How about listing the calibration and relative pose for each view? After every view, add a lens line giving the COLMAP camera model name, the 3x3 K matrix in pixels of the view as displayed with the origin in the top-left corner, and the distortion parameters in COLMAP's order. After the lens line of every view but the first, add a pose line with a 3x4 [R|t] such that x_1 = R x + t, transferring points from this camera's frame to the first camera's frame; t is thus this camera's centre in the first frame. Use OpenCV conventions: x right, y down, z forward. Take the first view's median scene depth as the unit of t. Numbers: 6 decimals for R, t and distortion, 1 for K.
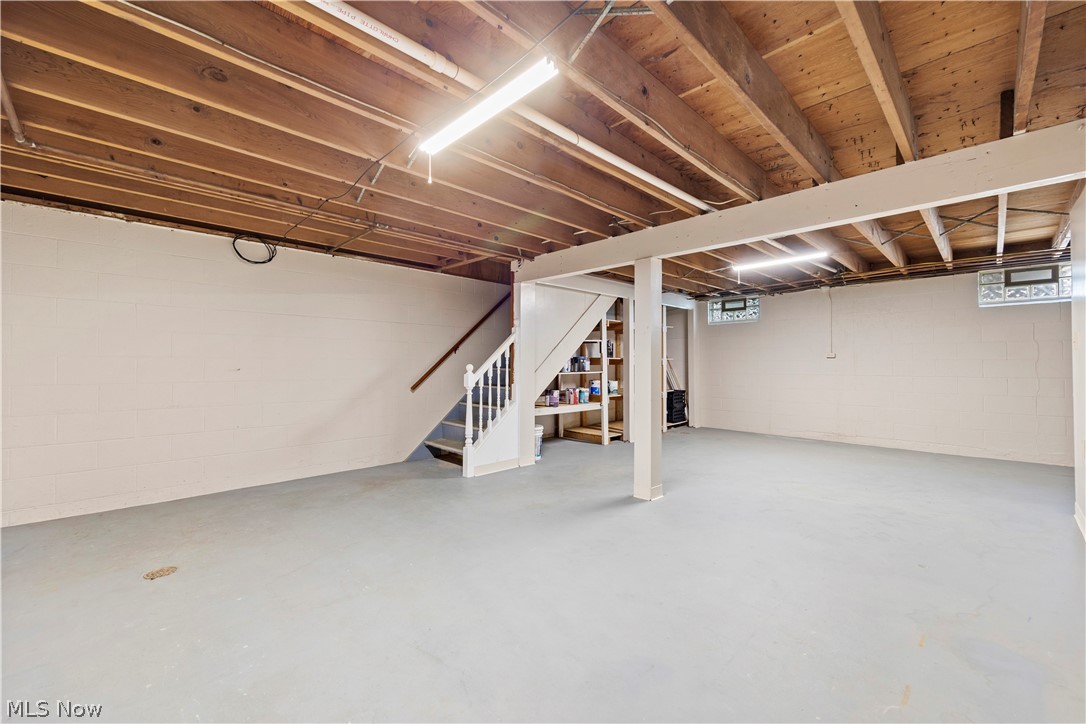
lens RADIAL K [[429.2, 0, 538.1], [0, 429.2, 361.5], [0, 0, 1]] dist [0.000256, -0.000298]
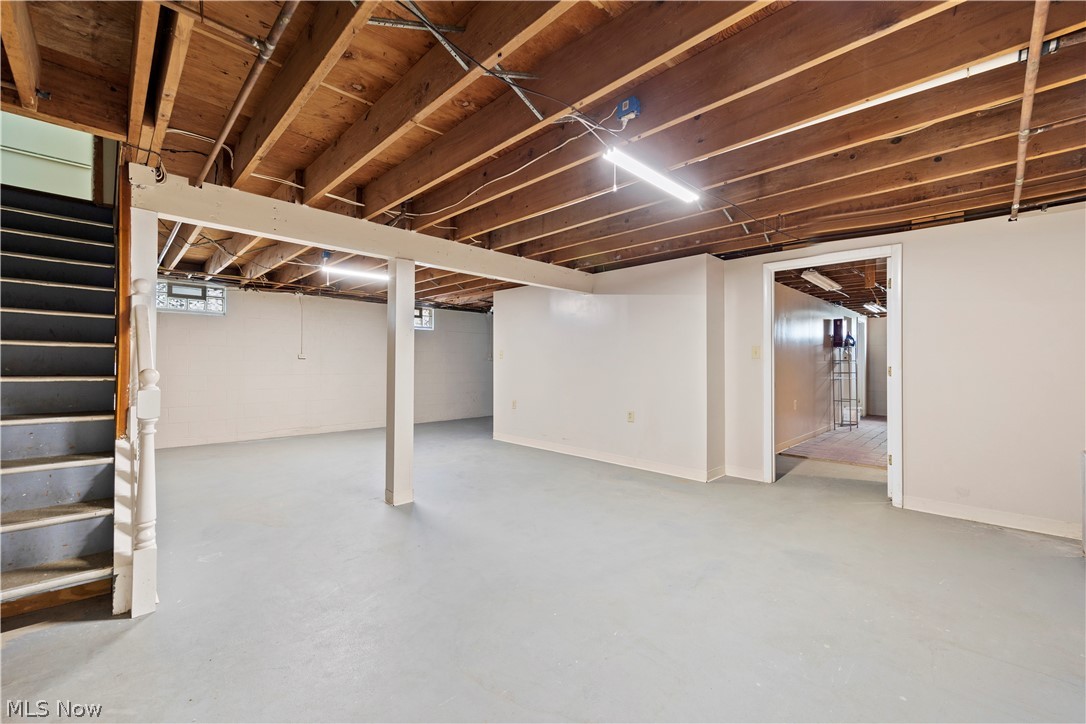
lens RADIAL K [[429.2, 0, 539.6], [0, 429.2, 363.8], [0, 0, 1]] dist [0.000256, -0.000298]
pose [[-0.036060, 0.008897, 0.999310, -0.383905], [-0.012374, 0.999880, -0.009349, 0.004473], [-0.999273, -0.012703, -0.035946, 0.376866]]
